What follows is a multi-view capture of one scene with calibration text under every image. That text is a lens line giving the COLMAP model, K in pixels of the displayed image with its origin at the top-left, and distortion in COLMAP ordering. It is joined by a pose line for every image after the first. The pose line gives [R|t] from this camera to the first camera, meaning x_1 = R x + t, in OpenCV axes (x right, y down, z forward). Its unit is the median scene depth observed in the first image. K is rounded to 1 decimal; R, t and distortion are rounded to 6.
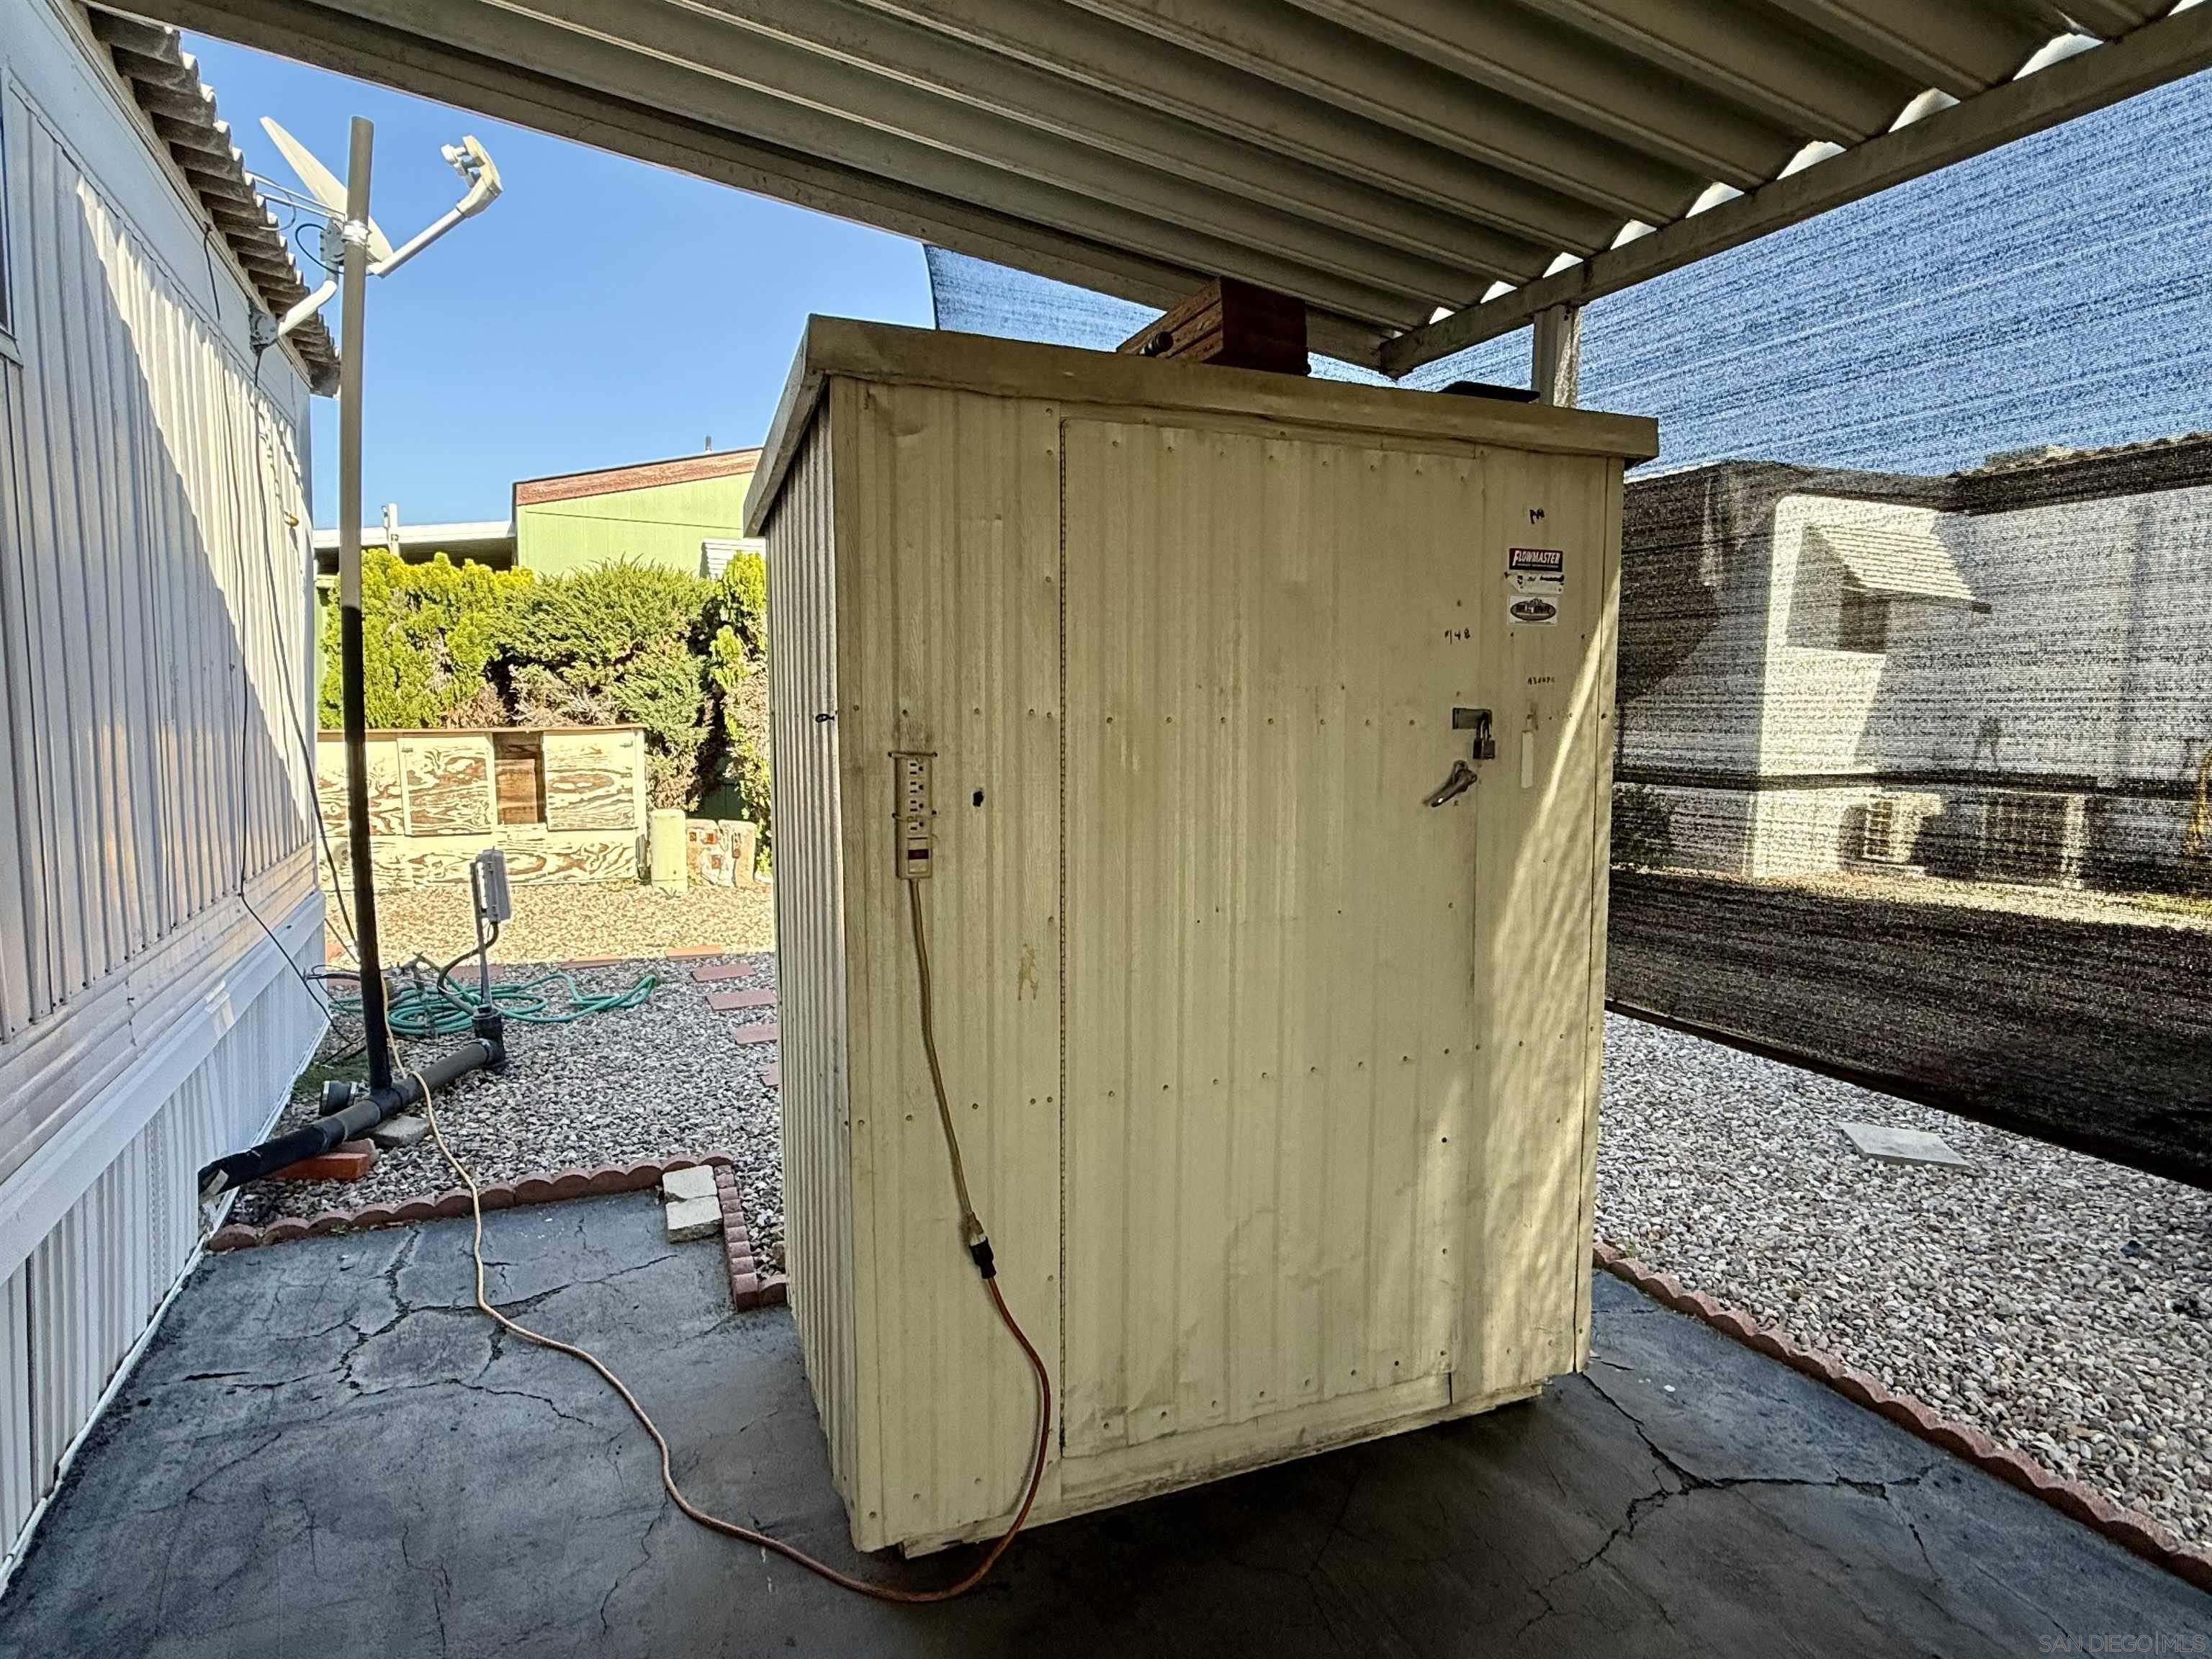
lens RADIAL K [[1219.9, 0, 1101.7], [0, 1219.9, 827.3], [0, 0, 1]] dist [0.000032, 0.000393]
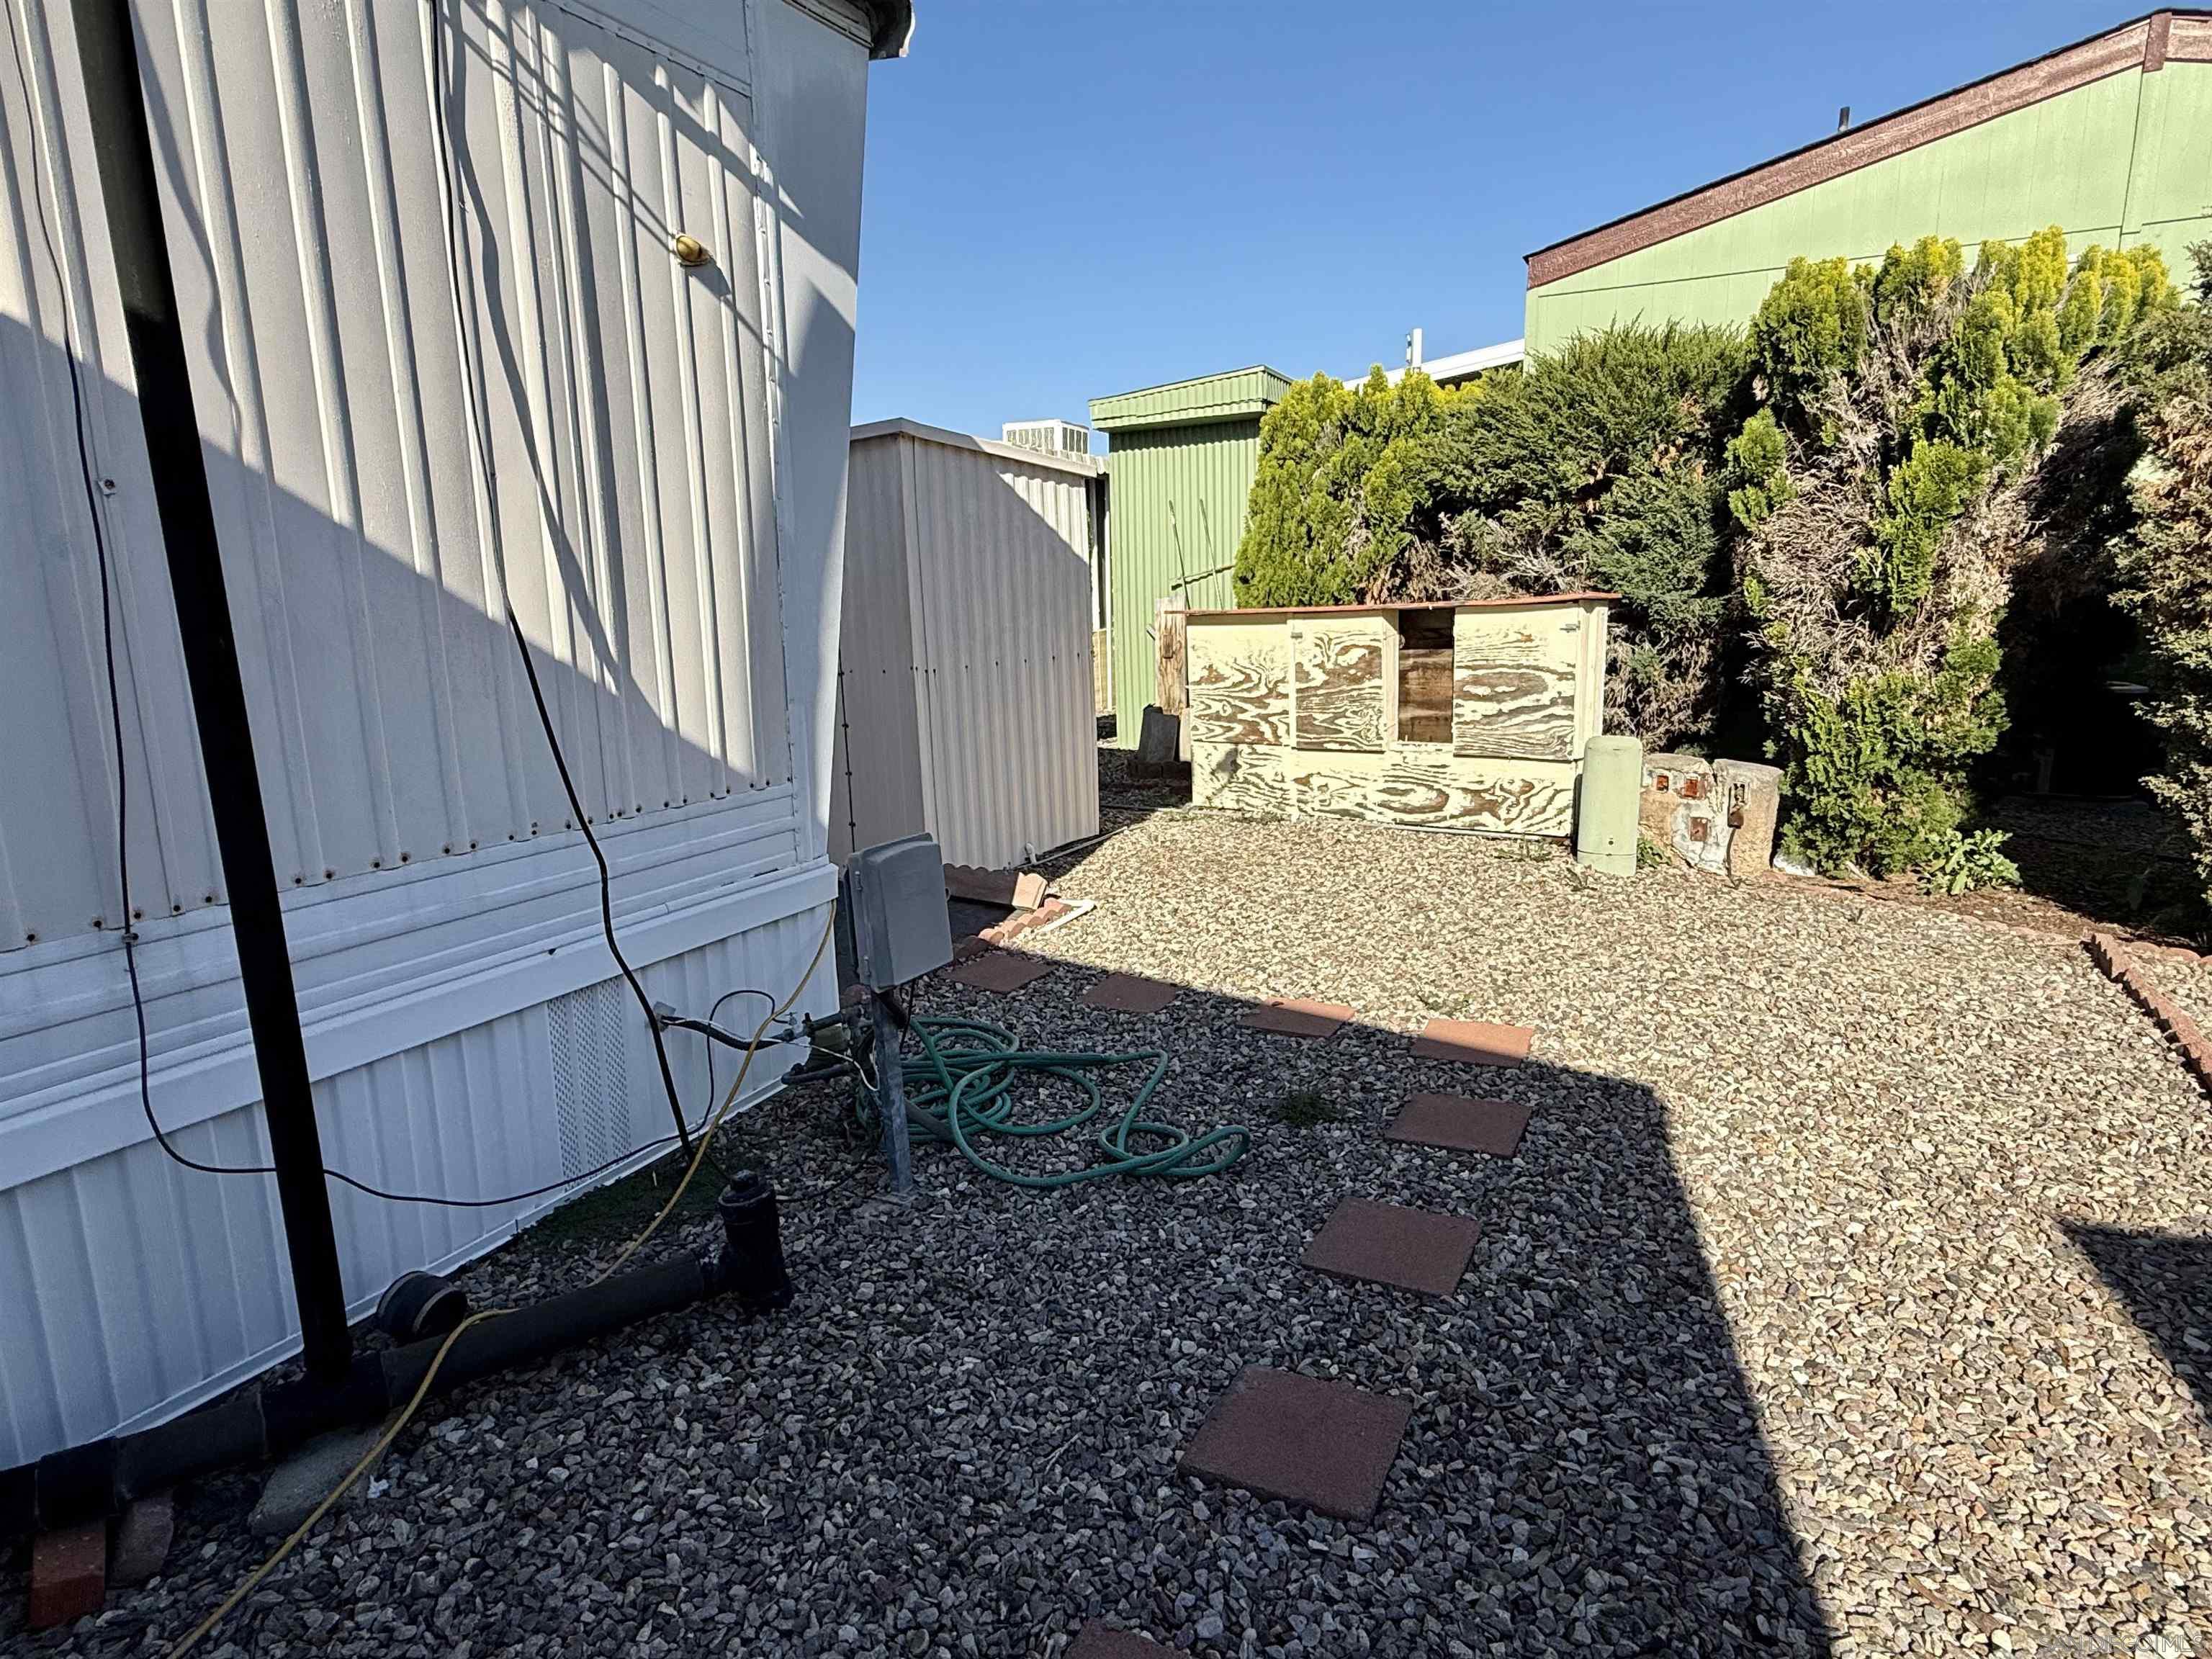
lens RADIAL K [[1219.9, 0, 1103.4], [0, 1219.9, 823.9], [0, 0, 1]] dist [0.000032, 0.000393]
pose [[0.594965, 0.125519, -0.793890, -0.022854], [-0.049469, 0.991577, 0.119700, -0.030361], [0.802228, -0.031944, 0.596163, 0.427114]]
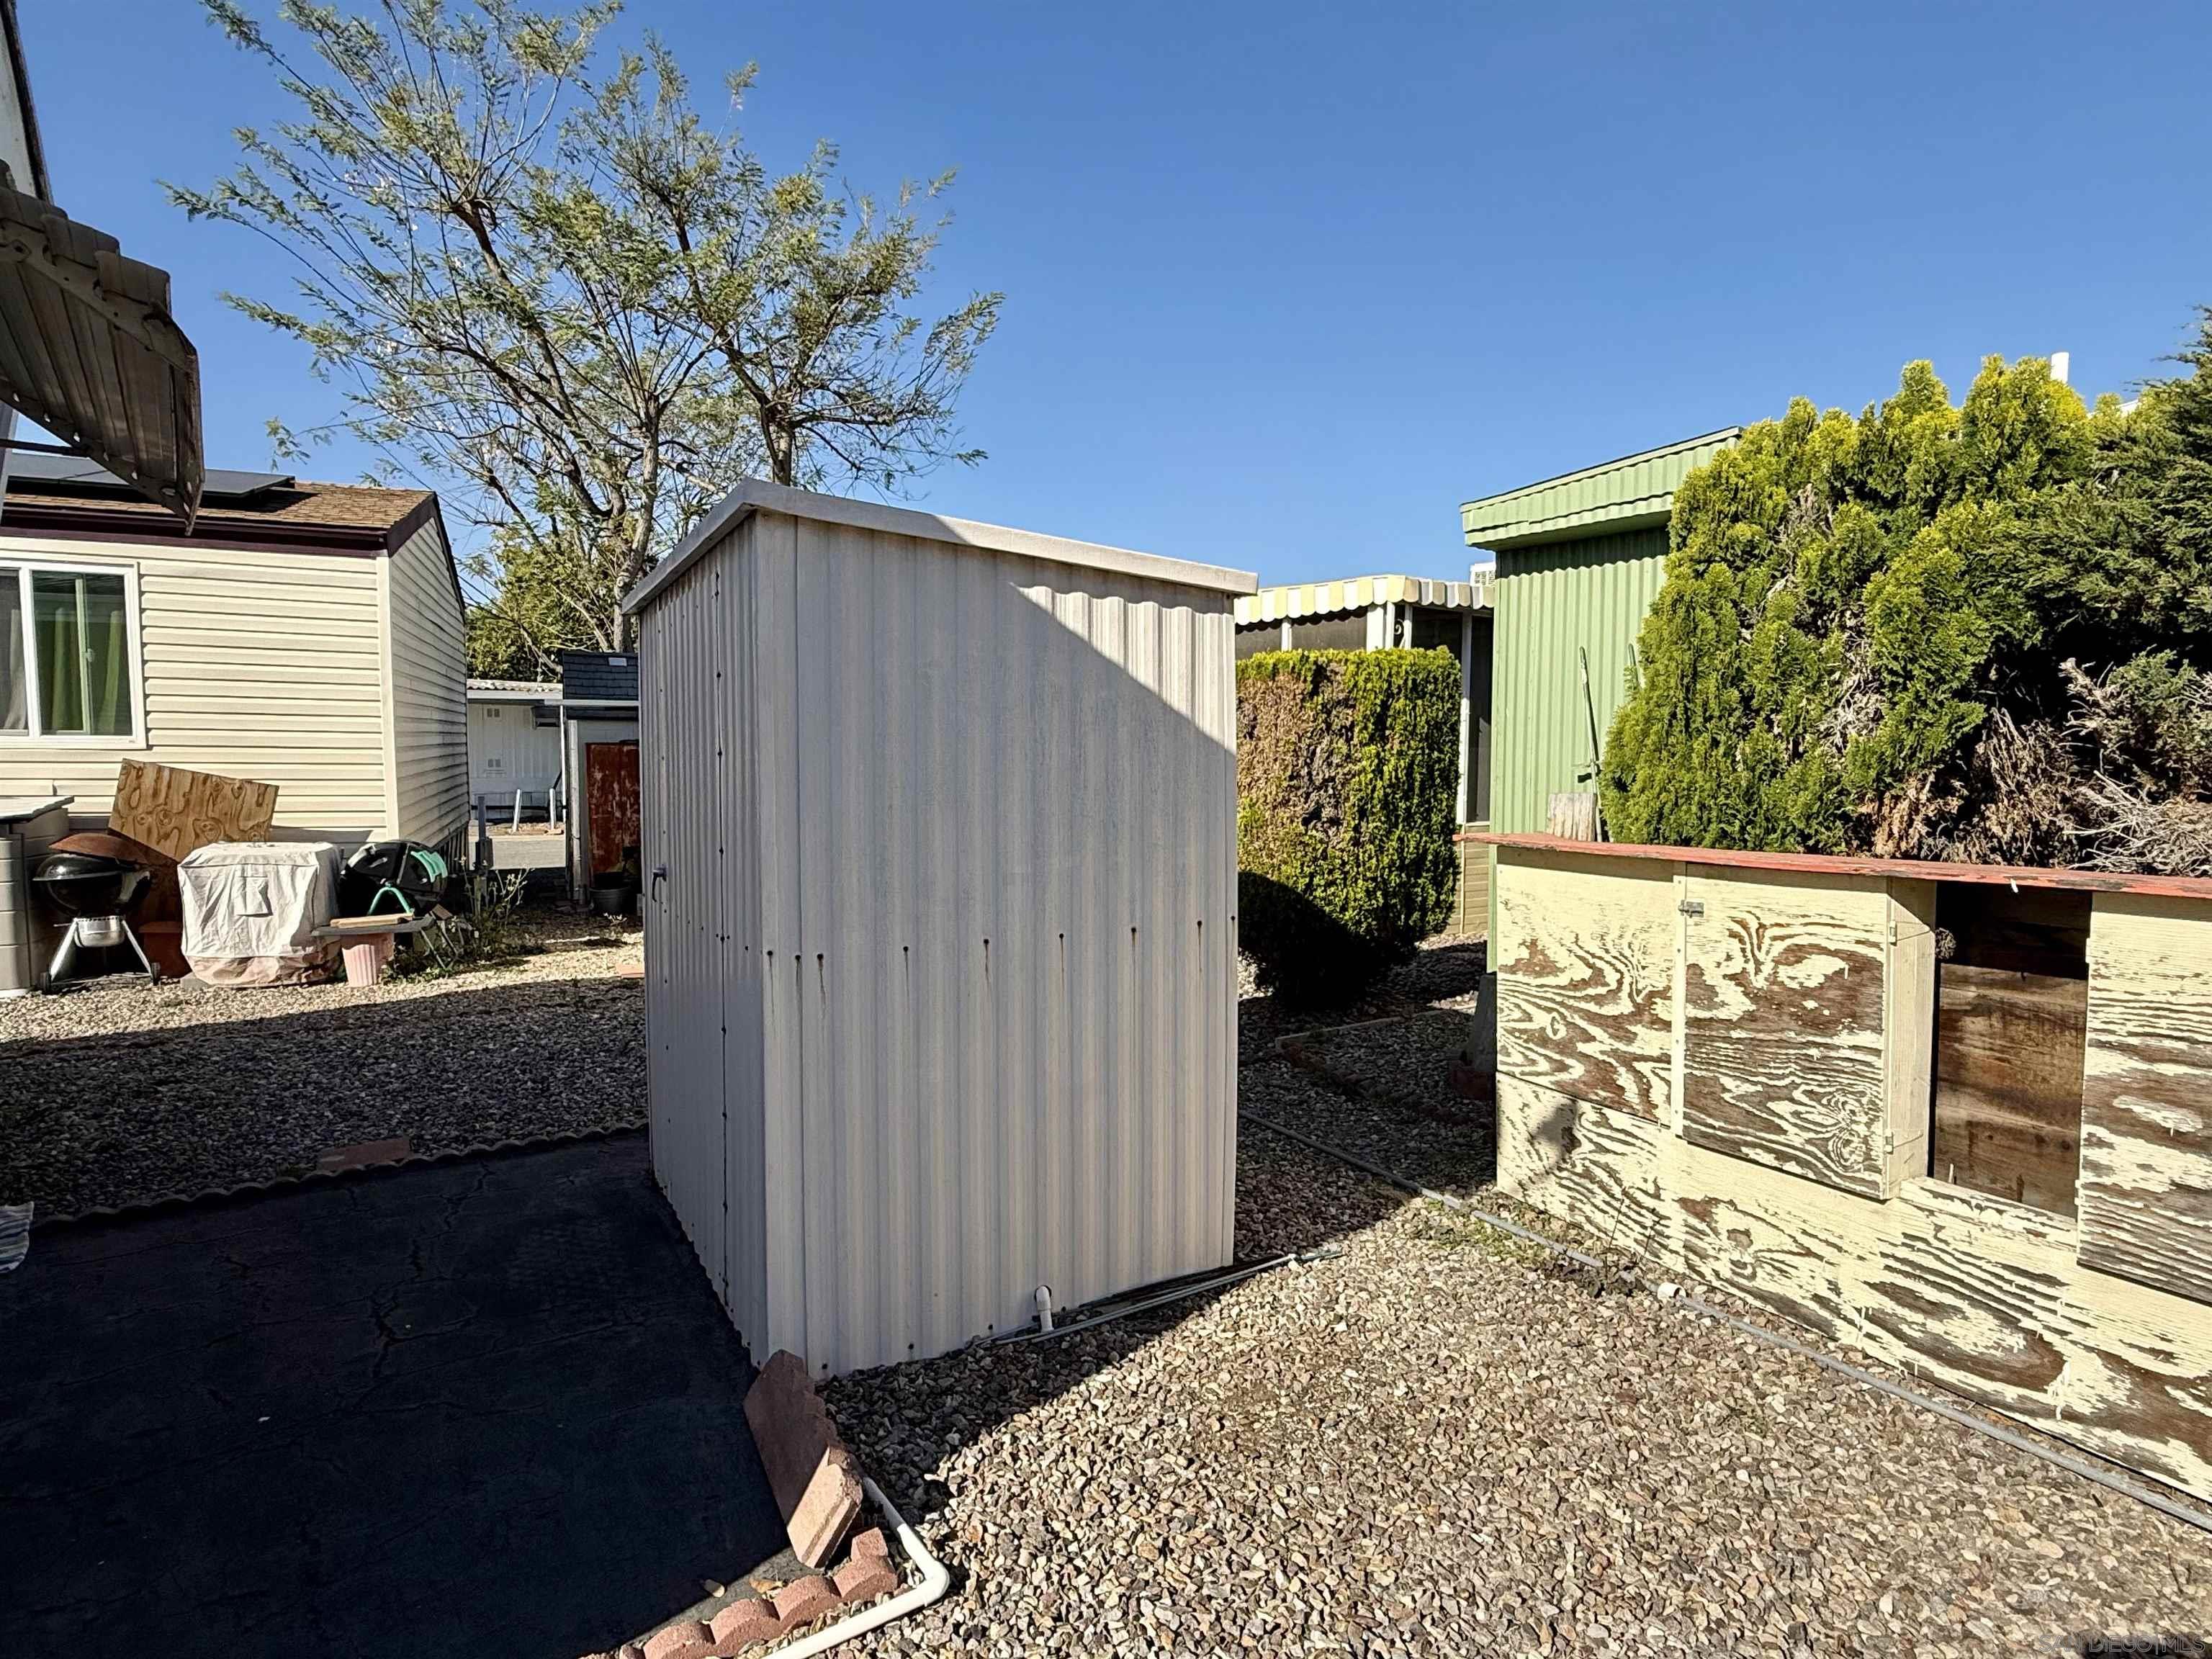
lens RADIAL K [[1219.9, 0, 1104.8], [0, 1219.9, 833.6], [0, 0, 1]] dist [0.000032, 0.000393]
pose [[0.198575, 0.055885, -0.978491, -0.235383], [-0.099767, 0.994340, 0.036544, -0.077601], [0.974995, 0.090365, 0.203026, 0.716880]]
